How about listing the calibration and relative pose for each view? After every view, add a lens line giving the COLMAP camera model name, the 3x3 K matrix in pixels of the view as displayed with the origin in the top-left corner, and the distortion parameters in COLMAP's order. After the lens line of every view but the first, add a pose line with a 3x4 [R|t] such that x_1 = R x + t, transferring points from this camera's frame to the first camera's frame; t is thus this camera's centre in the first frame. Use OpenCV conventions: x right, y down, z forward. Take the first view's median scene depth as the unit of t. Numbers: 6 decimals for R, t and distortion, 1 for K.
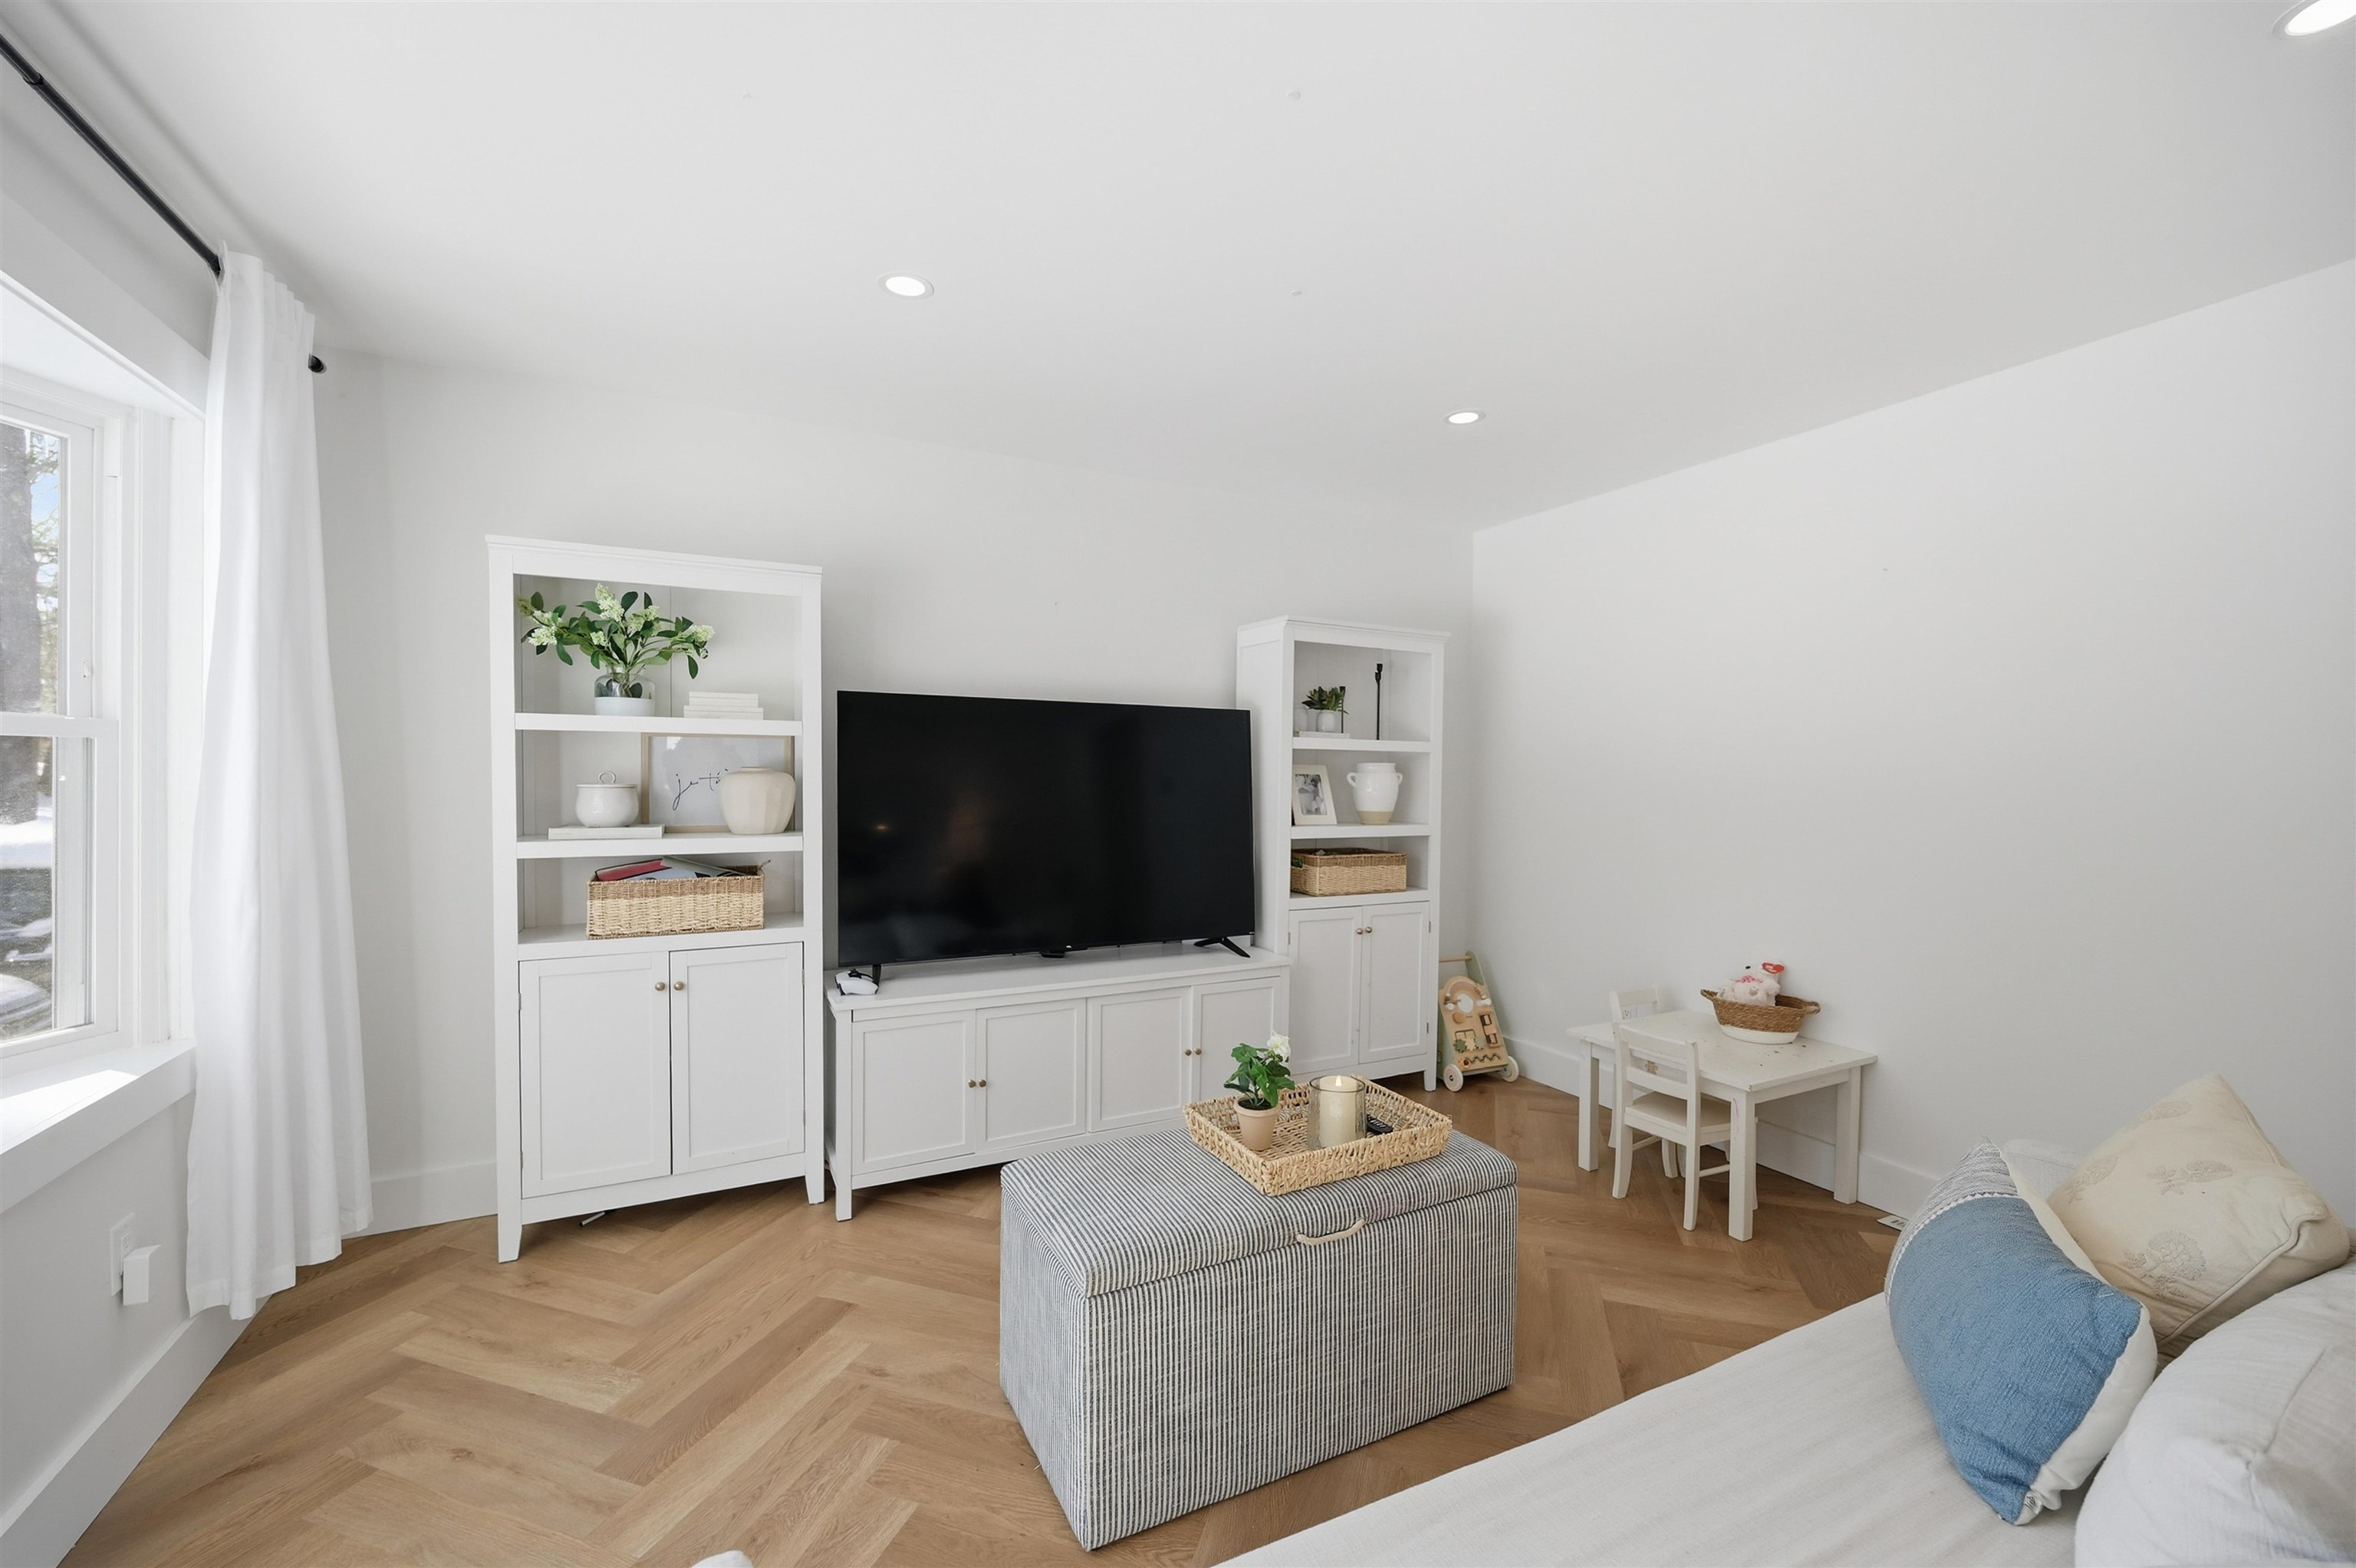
lens RADIAL K [[930.1, 0, 1184.4], [0, 930.1, 776.0], [0, 0, 1]] dist [-0.000835, -0.000259]
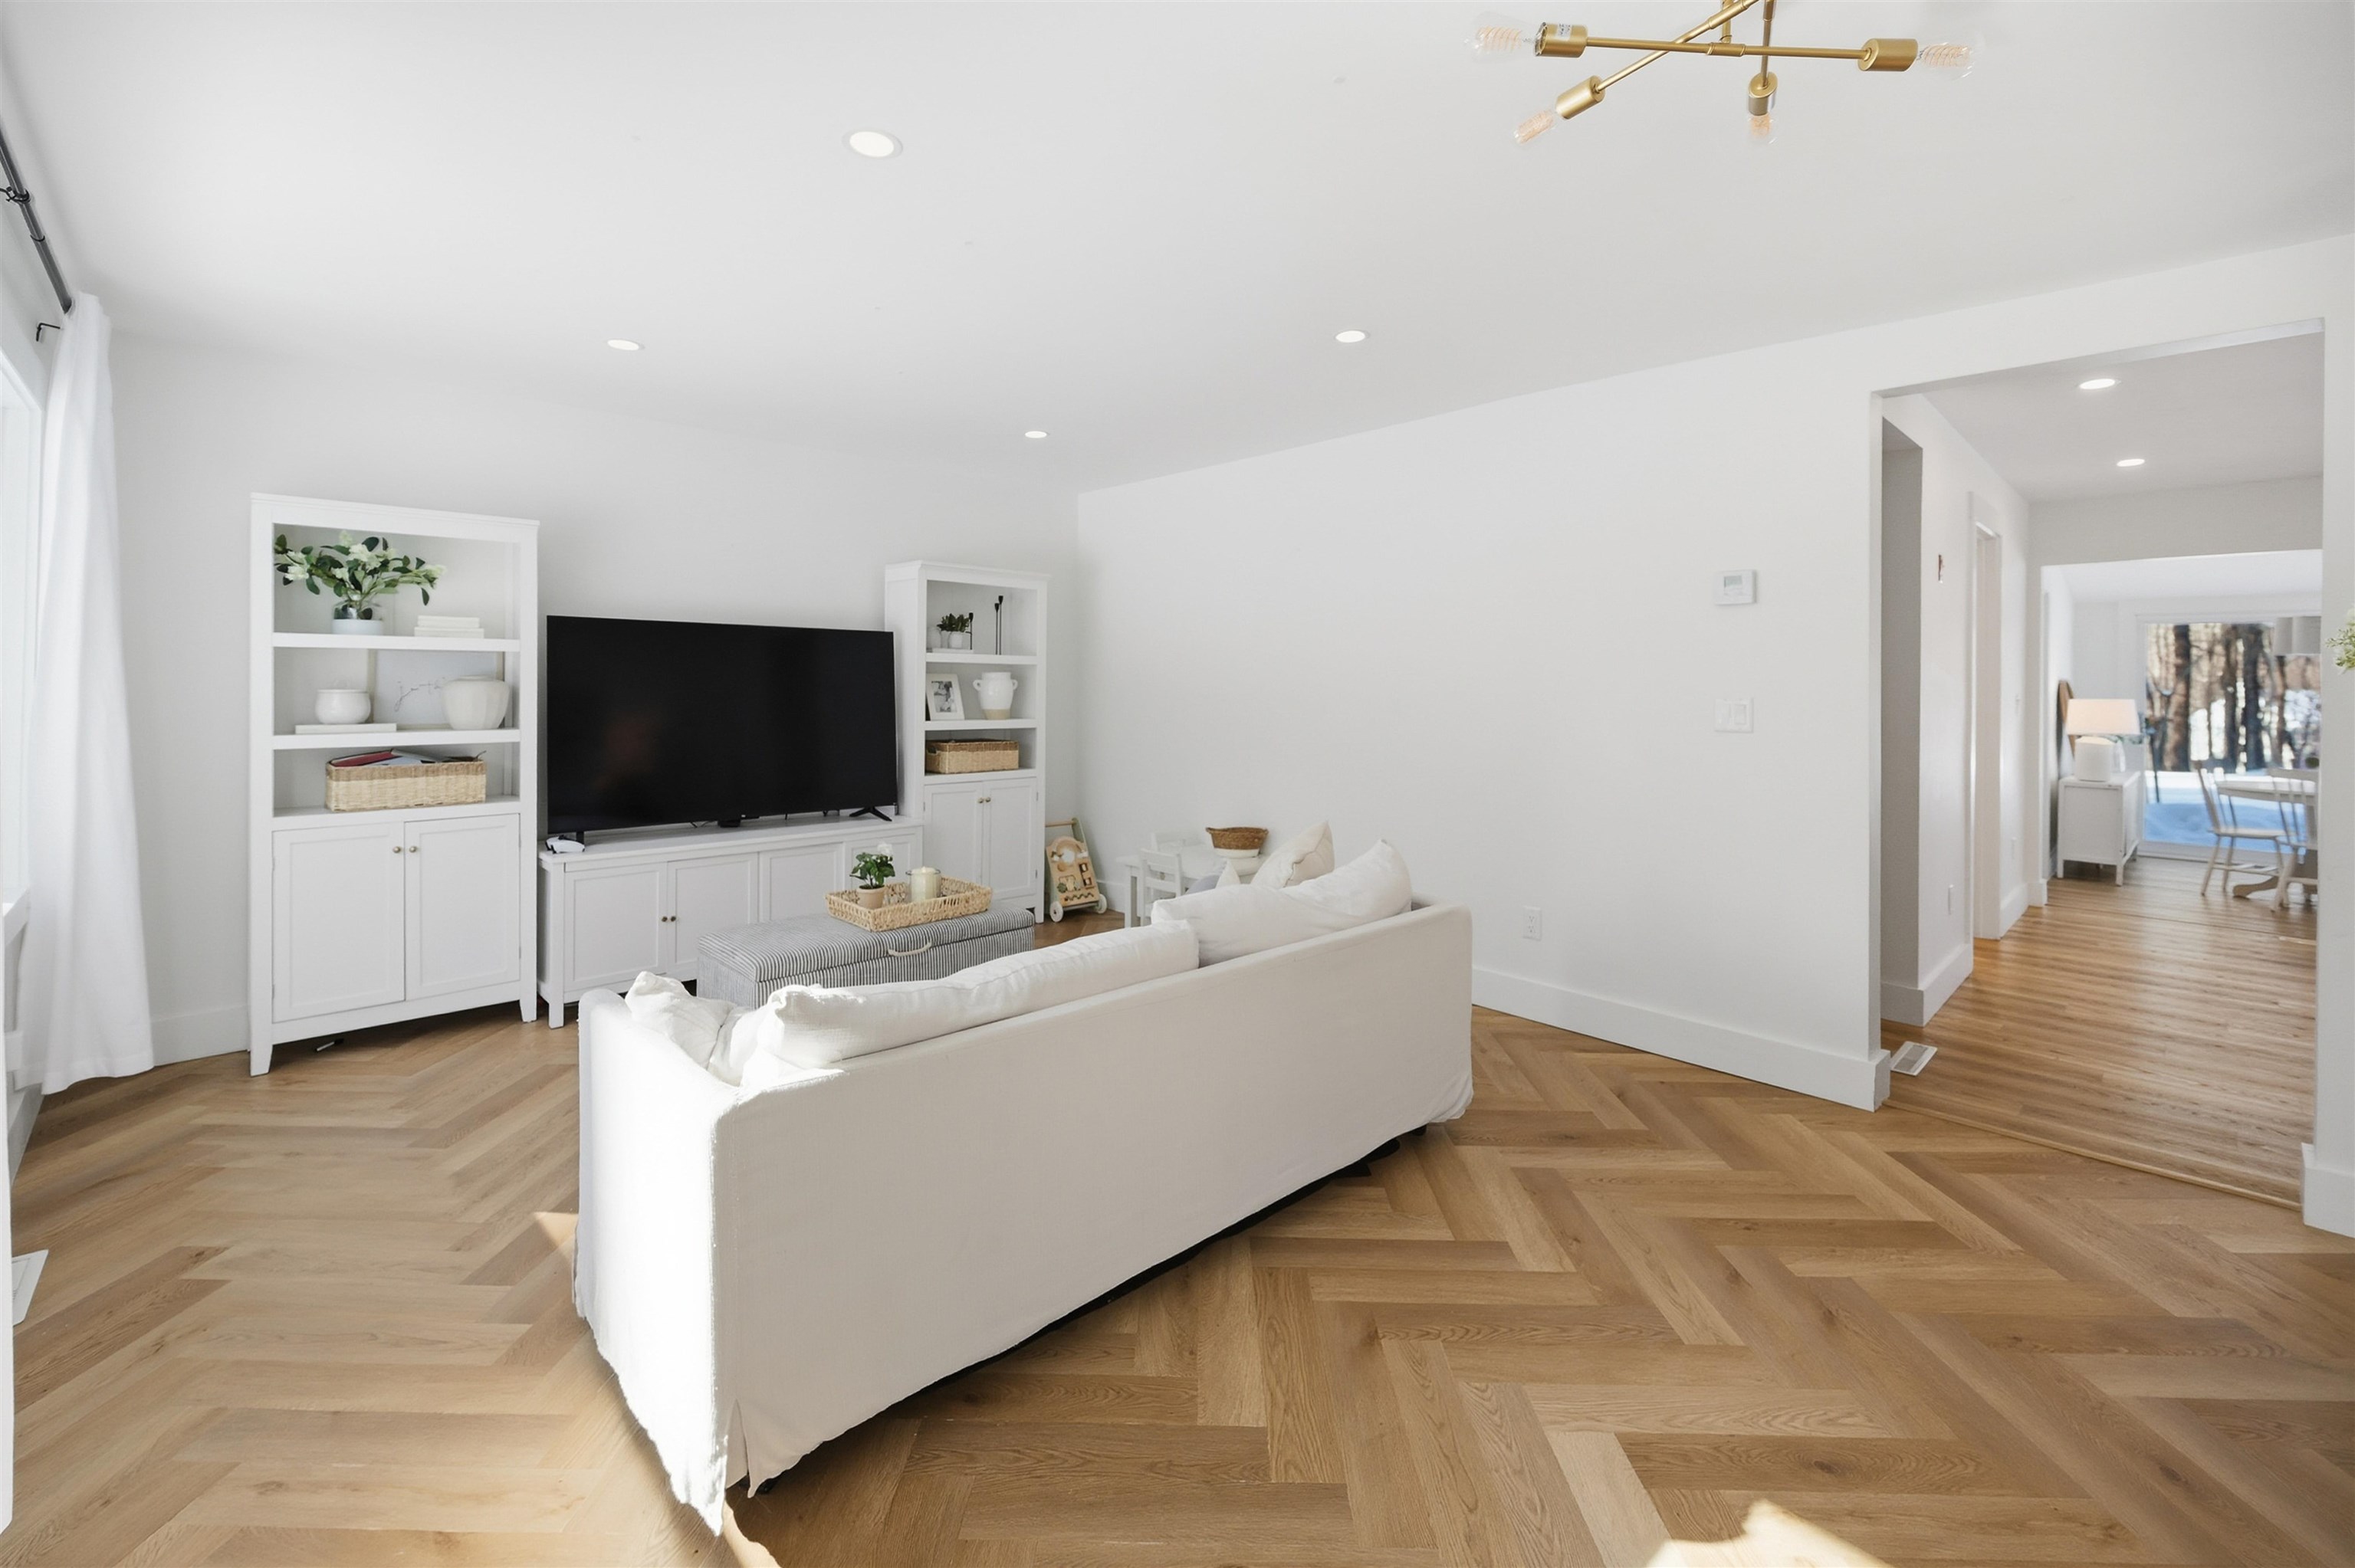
lens RADIAL K [[1019.4, 0, 1163.7], [0, 1019.4, 677.1], [0, 0, 1]] dist [-0.001142, -0.000316]
pose [[0.963241, -0.000353, 0.268640, 0.064098], [0.002045, 0.999980, -0.006020, 0.002169], [-0.268633, 0.006348, 0.963222, -0.581548]]
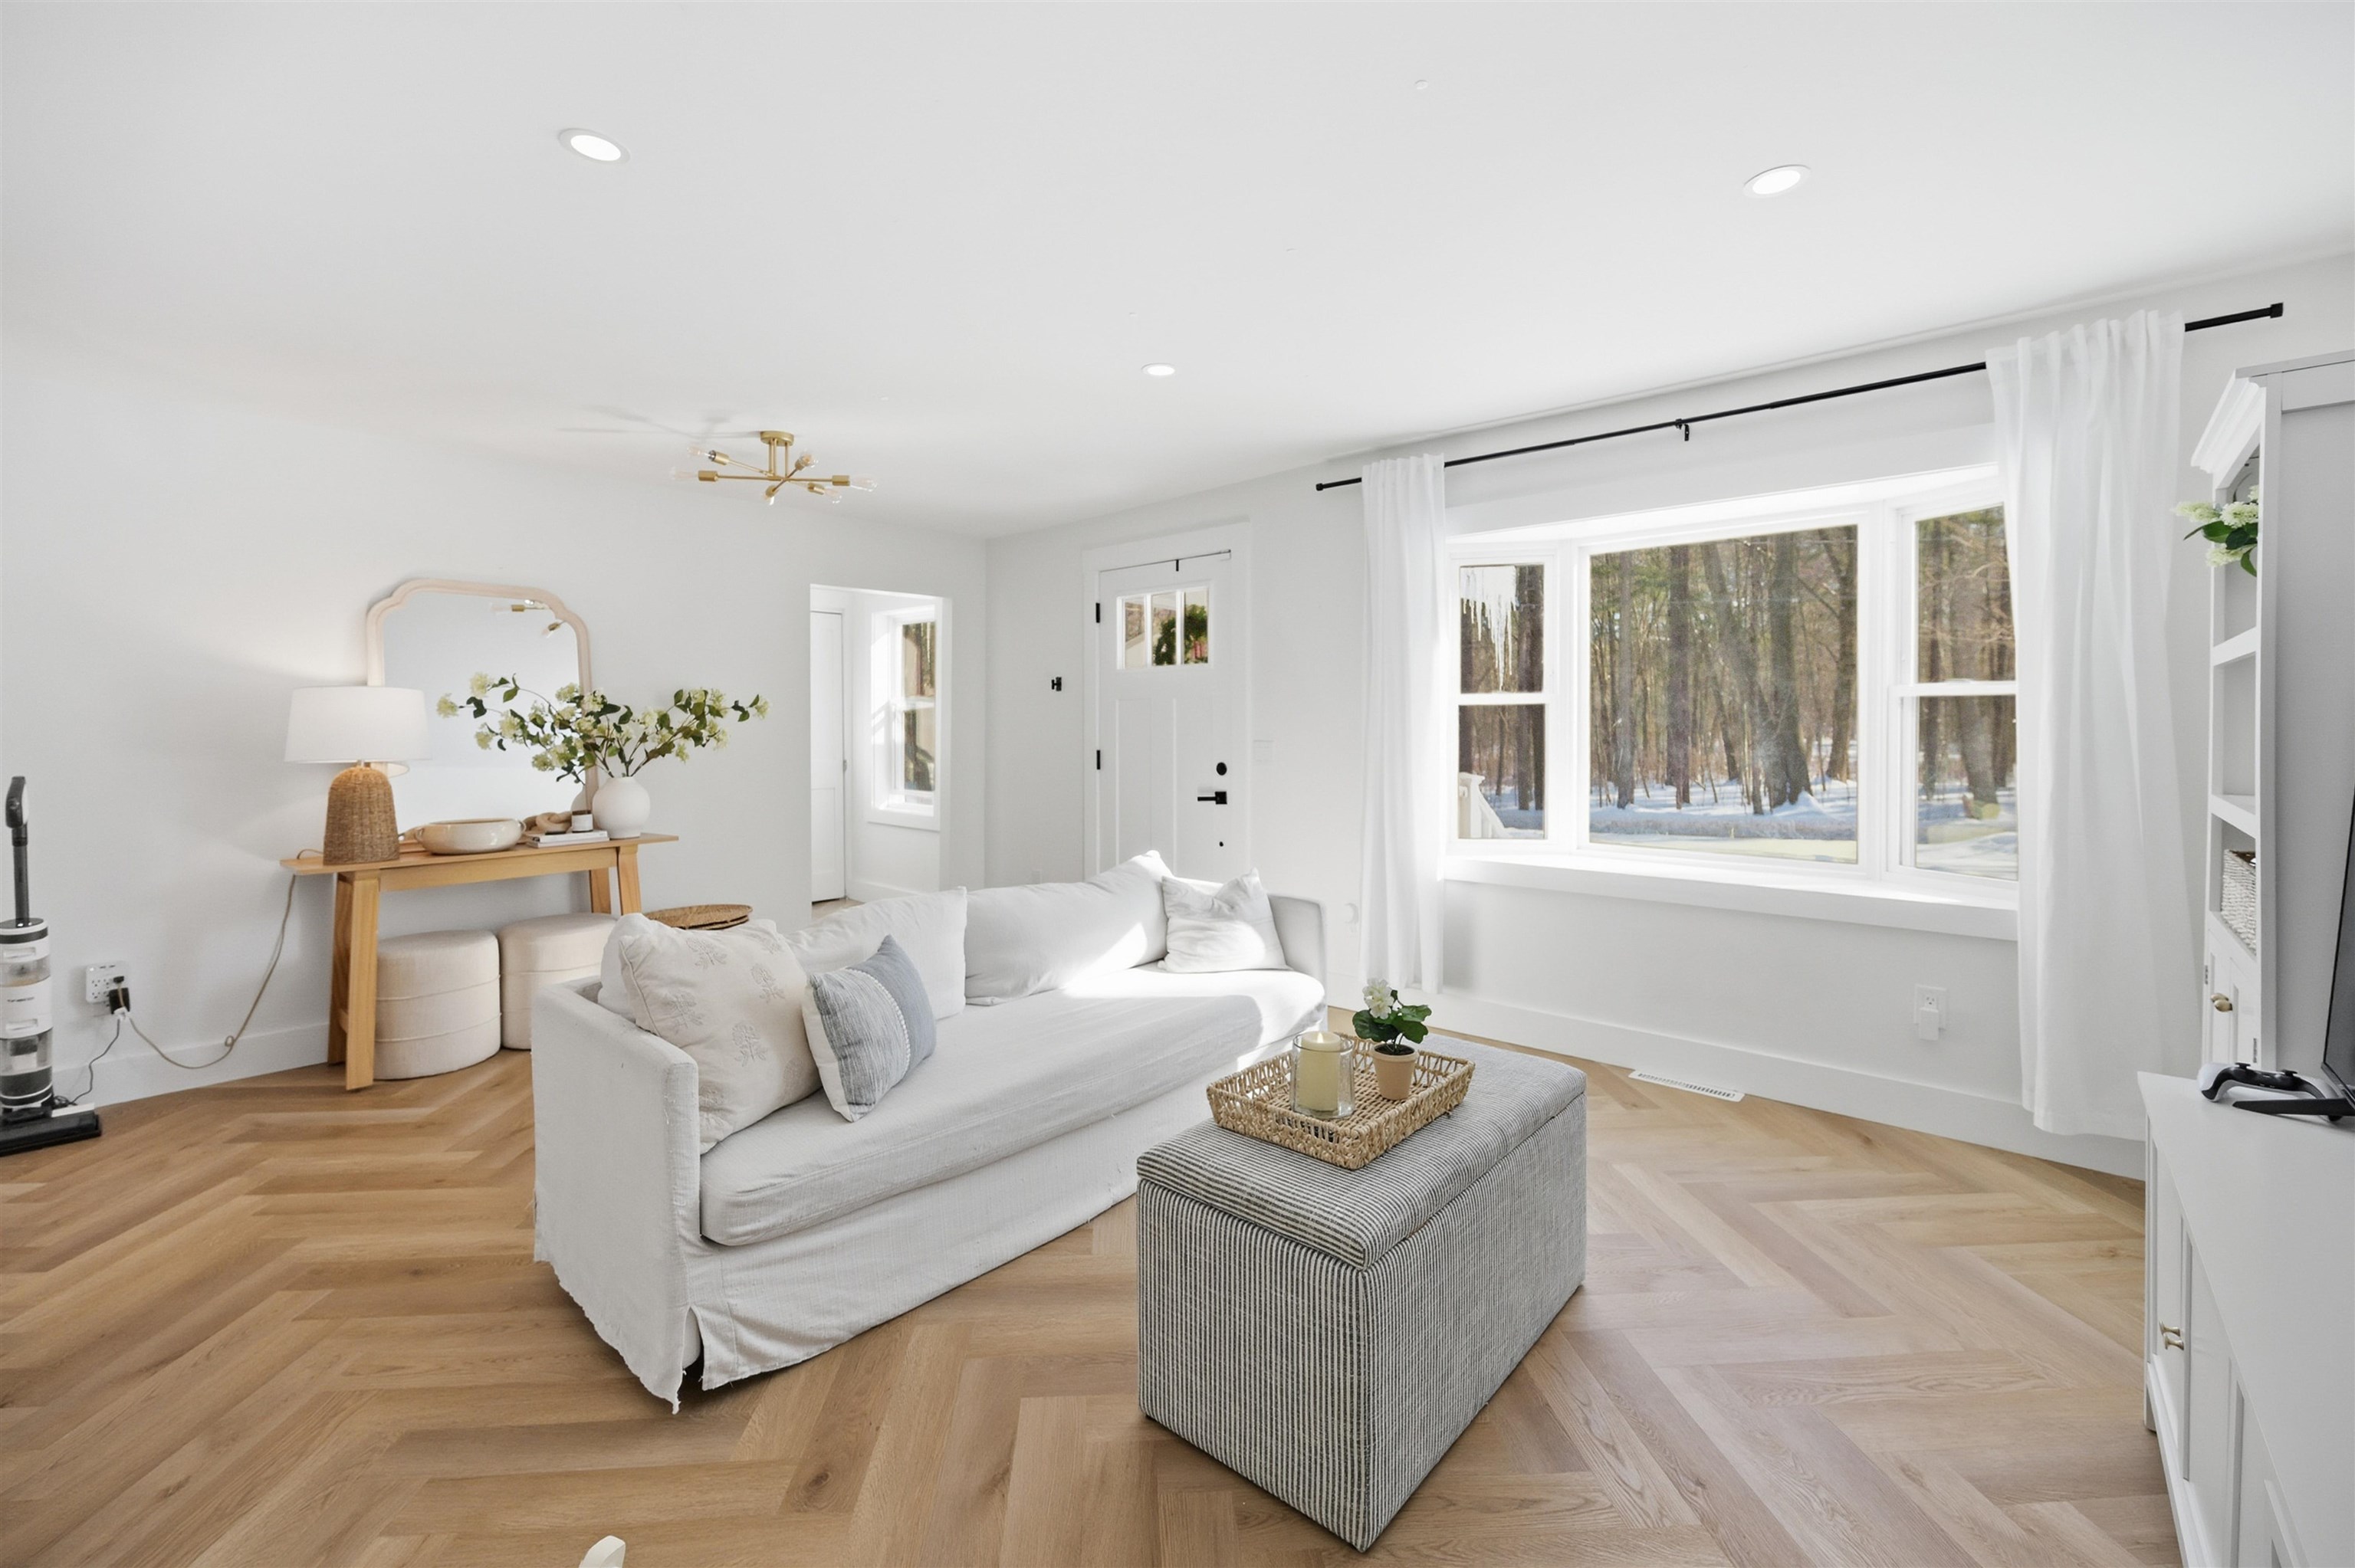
lens RADIAL K [[966.7, 0, 1209.7], [0, 966.7, 744.6], [0, 0, 1]] dist [-0.000203, -0.000133]
pose [[-0.920160, 0.003809, -0.391525, 0.455266], [-0.006626, 0.999658, 0.025299, 0.008098], [0.391487, 0.025873, -0.919820, 1.317712]]
